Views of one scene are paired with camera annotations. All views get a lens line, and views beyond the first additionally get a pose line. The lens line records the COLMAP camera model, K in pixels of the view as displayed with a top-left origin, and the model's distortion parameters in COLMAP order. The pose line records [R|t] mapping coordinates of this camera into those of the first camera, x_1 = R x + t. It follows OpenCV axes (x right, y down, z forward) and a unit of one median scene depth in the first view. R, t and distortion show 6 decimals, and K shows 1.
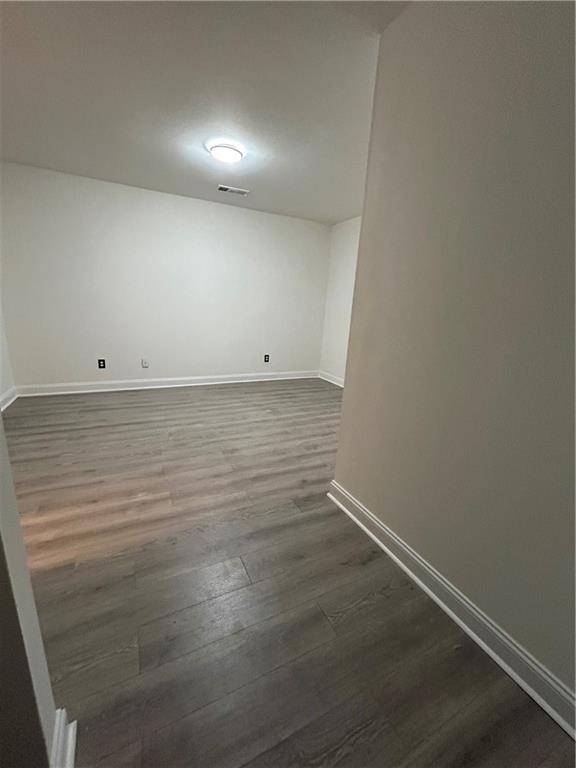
lens RADIAL K [[309.7, 0, 288.2], [0, 309.7, 383.1], [0, 0, 1]] dist [0.000218, -0.000462]
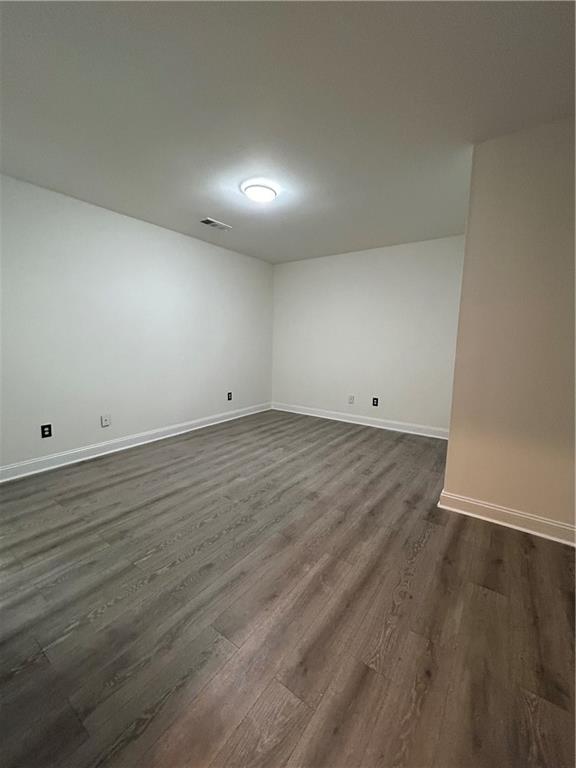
lens RADIAL K [[309.7, 0, 289.6], [0, 309.7, 384.1], [0, 0, 1]] dist [0.000218, -0.000462]
pose [[0.882959, -0.105293, 0.457489, -0.492578], [0.146394, 0.987684, -0.055222, -0.055533], [-0.446040, 0.115733, 0.887499, 0.121722]]
